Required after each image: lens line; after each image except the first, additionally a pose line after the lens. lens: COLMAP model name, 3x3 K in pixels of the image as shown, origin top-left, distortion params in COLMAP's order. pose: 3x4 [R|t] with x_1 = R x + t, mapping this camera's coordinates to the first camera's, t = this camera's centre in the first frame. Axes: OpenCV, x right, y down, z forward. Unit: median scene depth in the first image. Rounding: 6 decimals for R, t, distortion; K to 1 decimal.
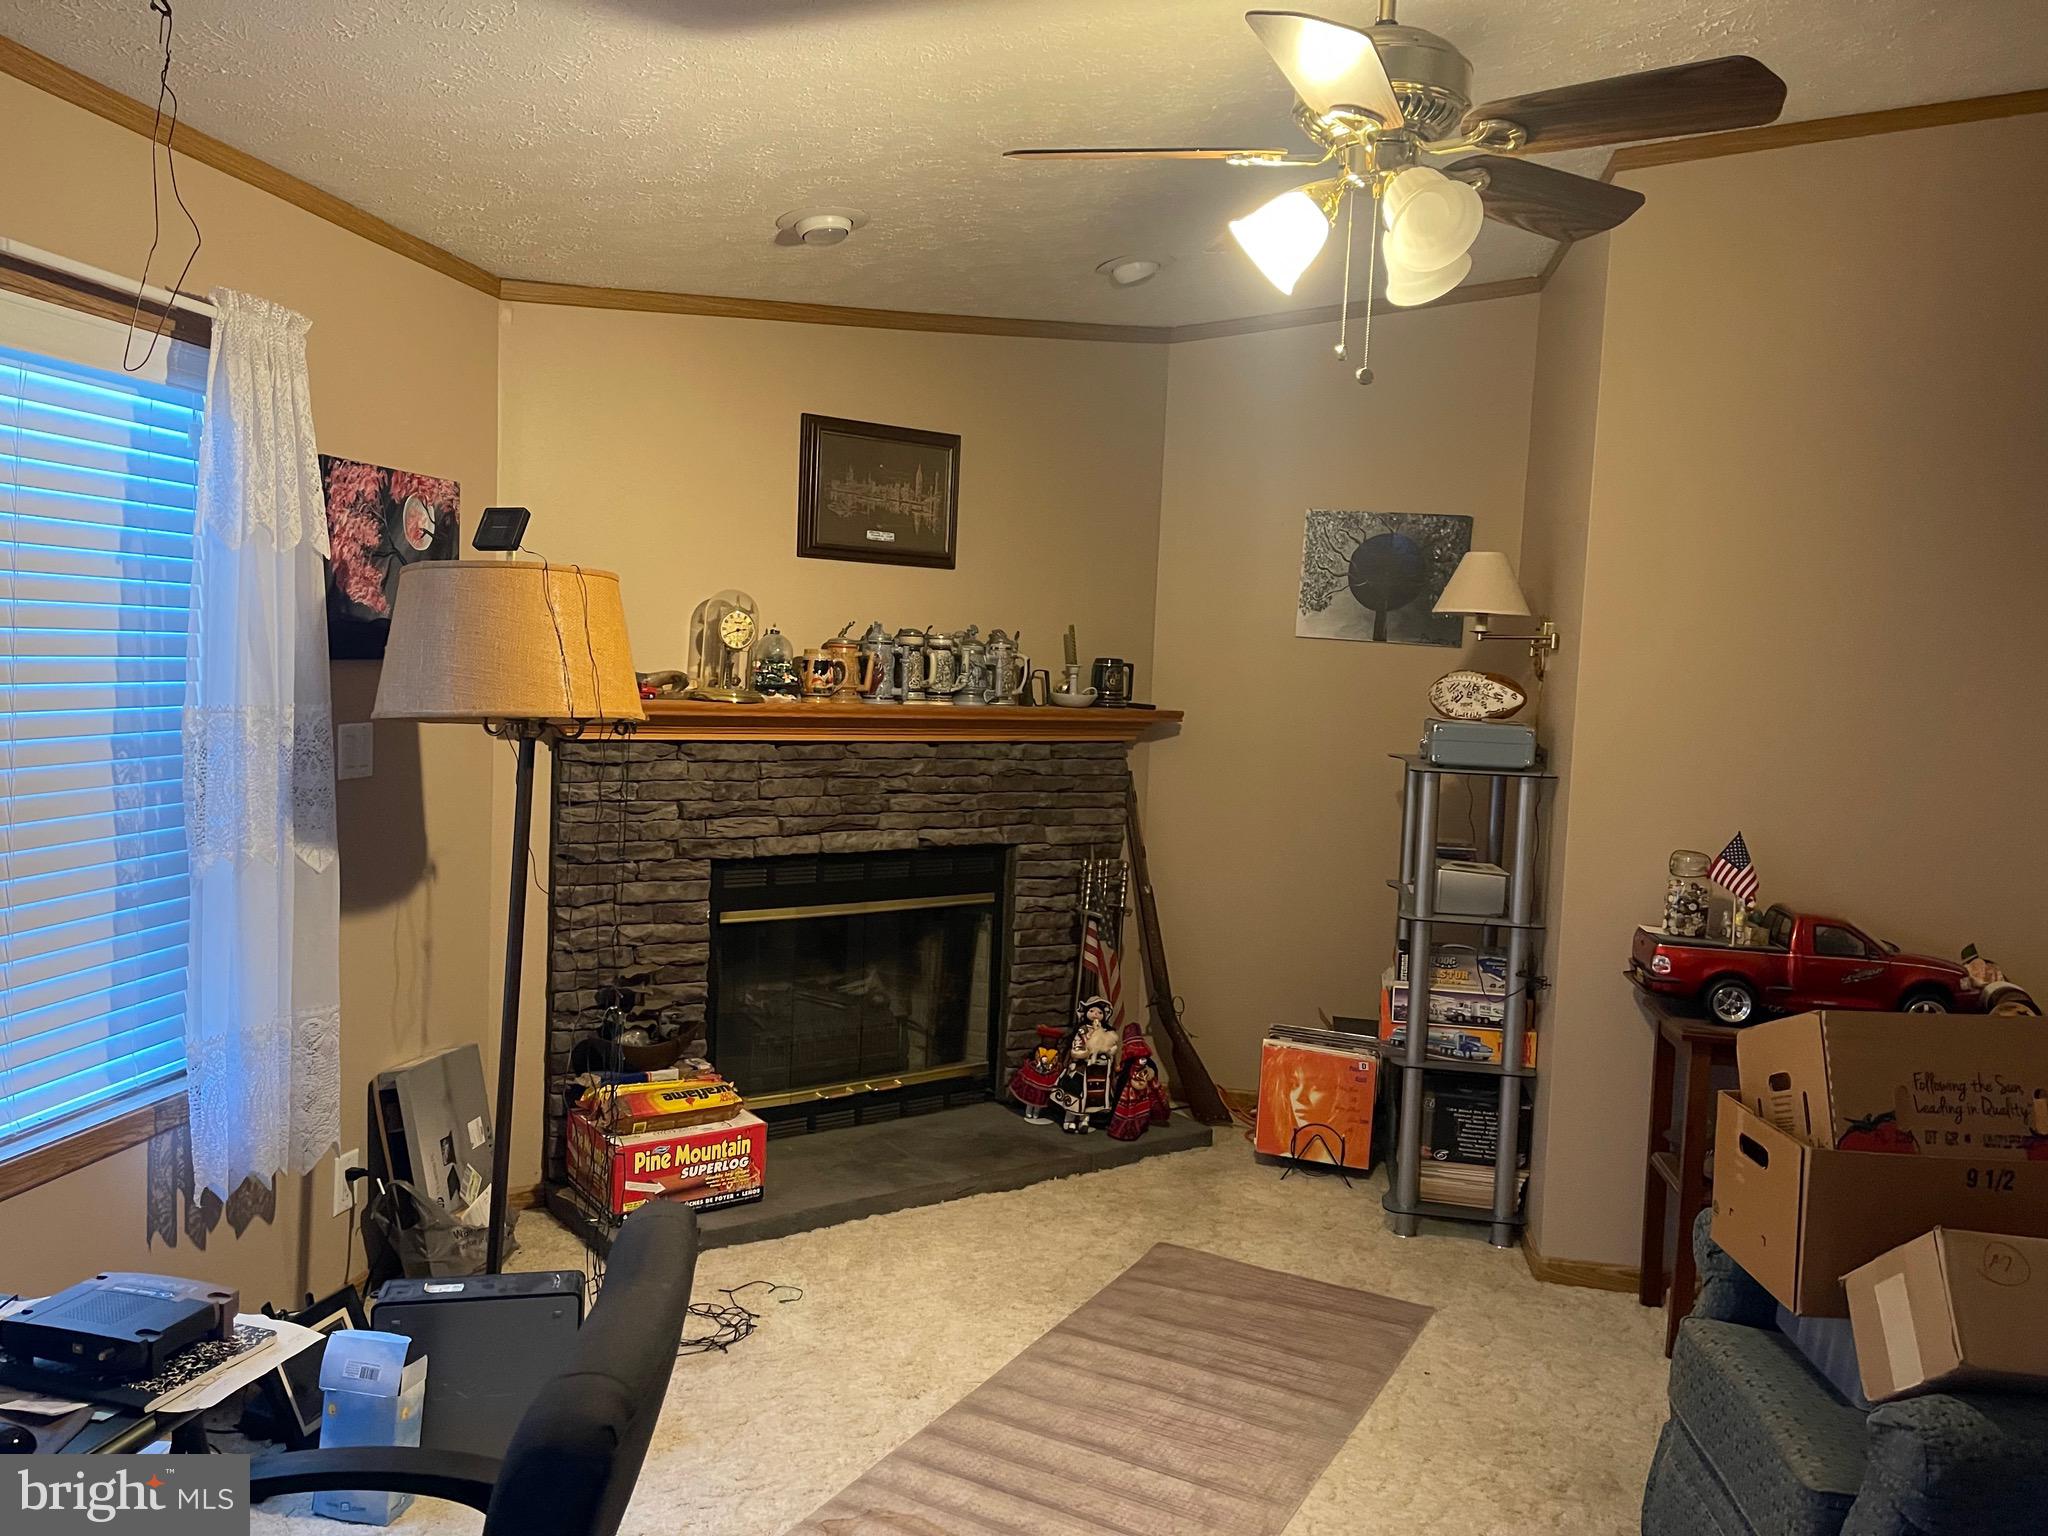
lens RADIAL K [[1540.1, 0, 1024.0], [0, 1540.1, 768.0], [0, 0, 1]] dist [0.041827, -0.088237]
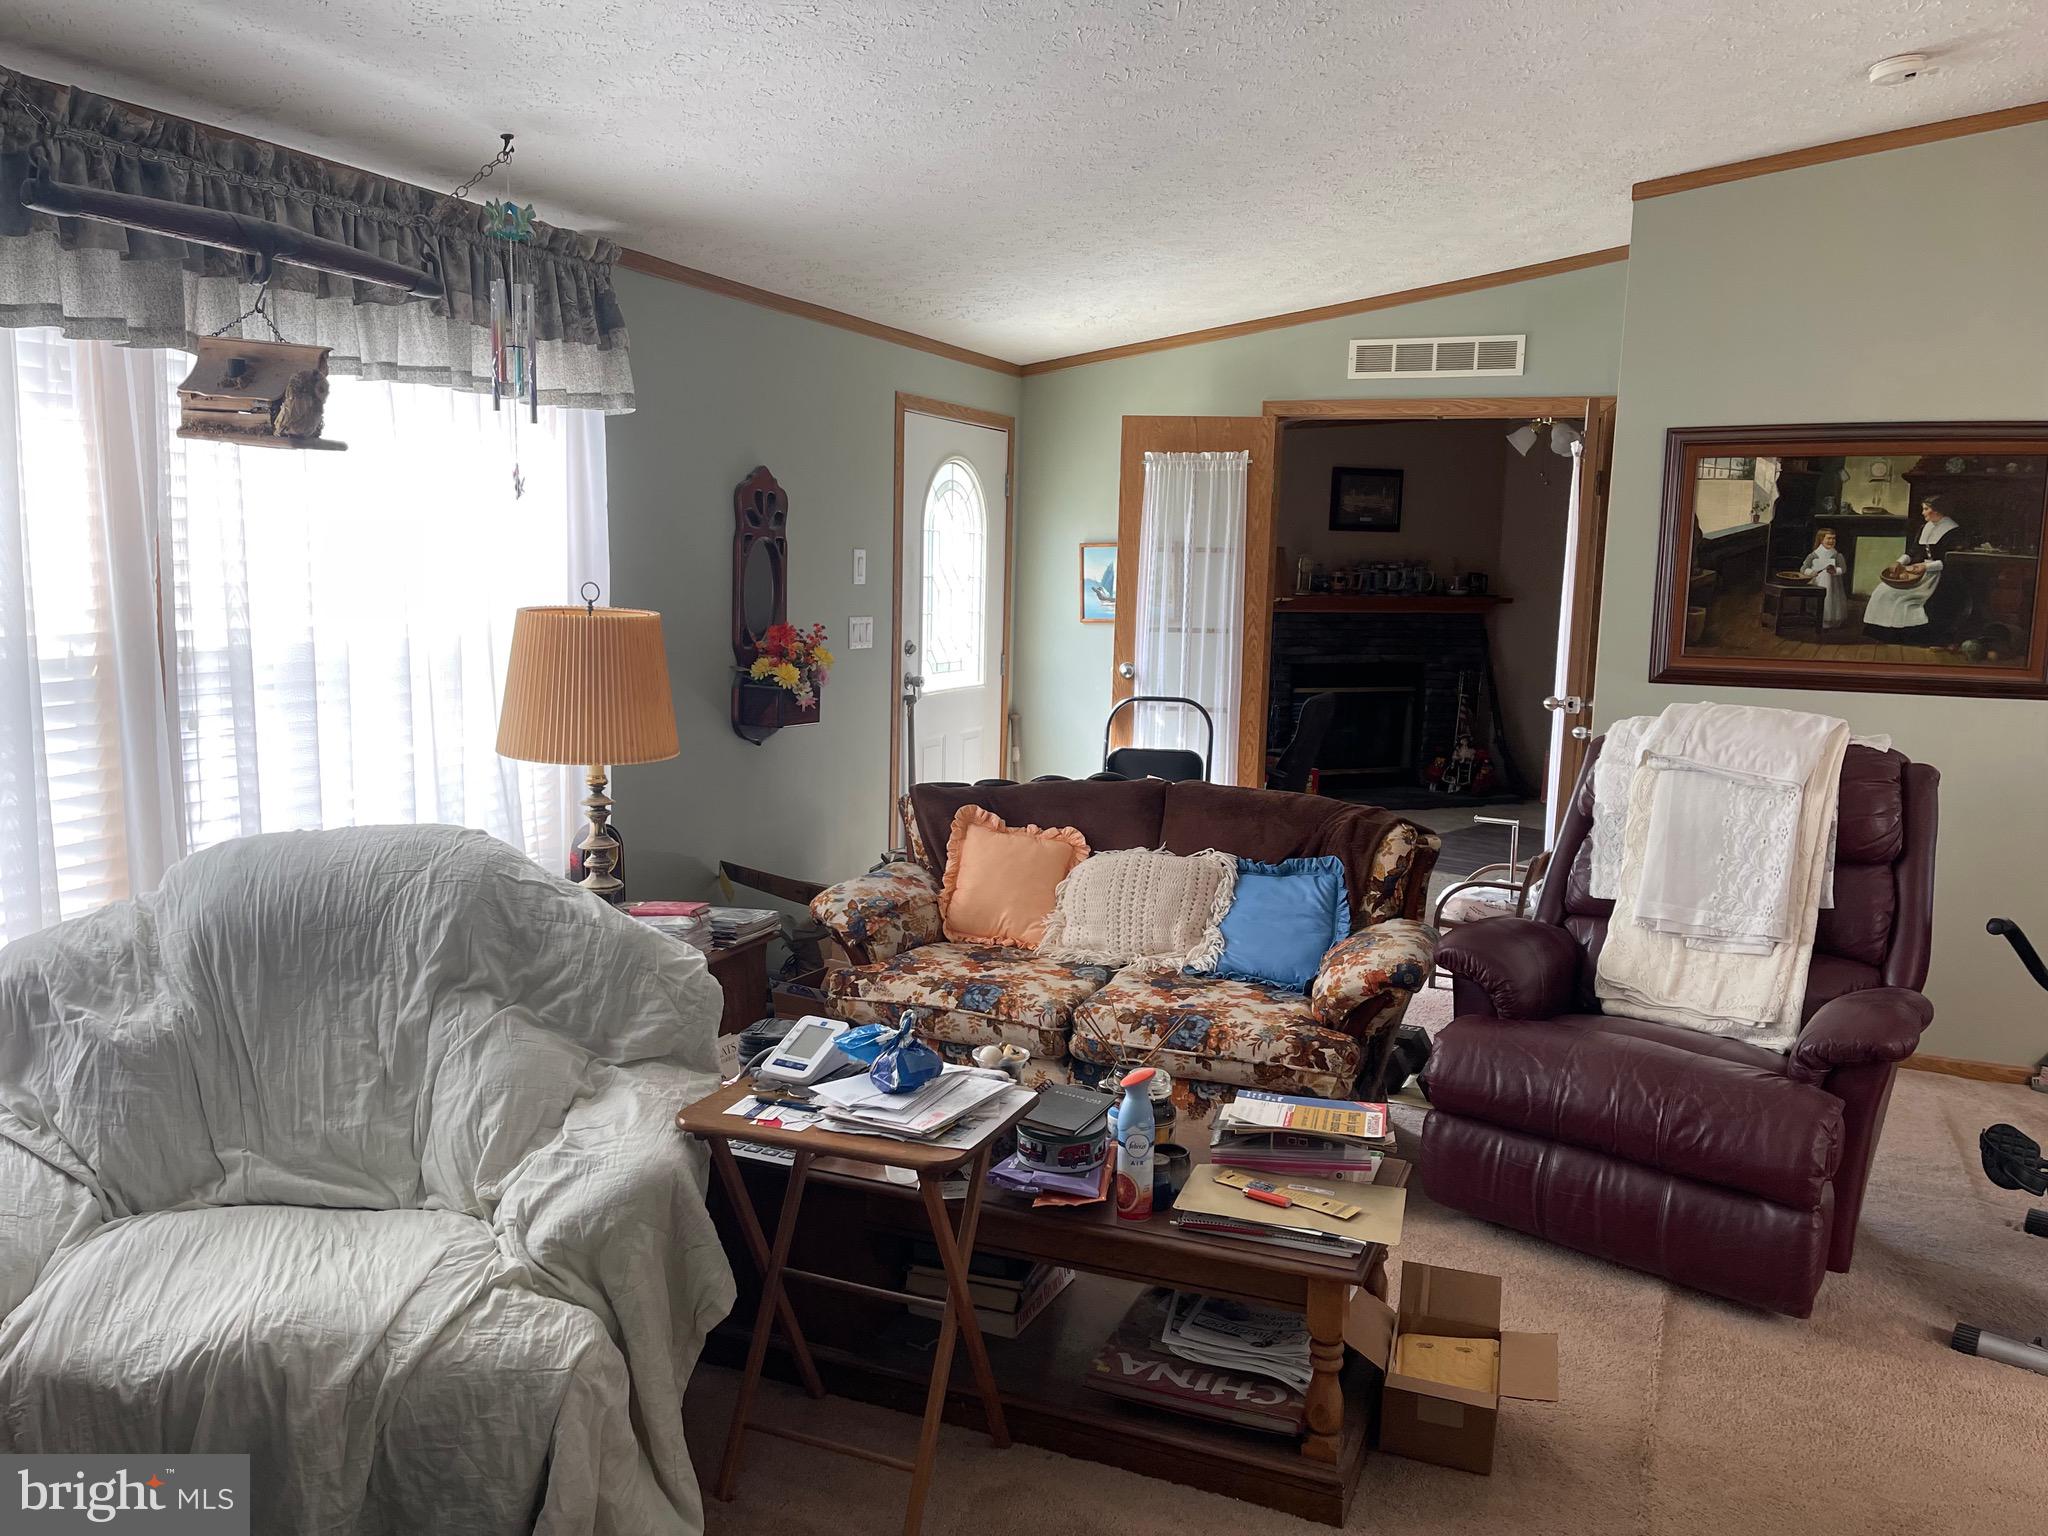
lens RADIAL K [[1540.1, 0, 1024.0], [0, 1540.1, 768.0], [0, 0, 1]] dist [0.041827, -0.088237]
pose [[0.970105, 0.020627, -0.241808, -0.027926], [-0.007397, 0.998432, 0.055494, 0.083084], [0.242574, -0.052046, 0.968736, -1.248360]]
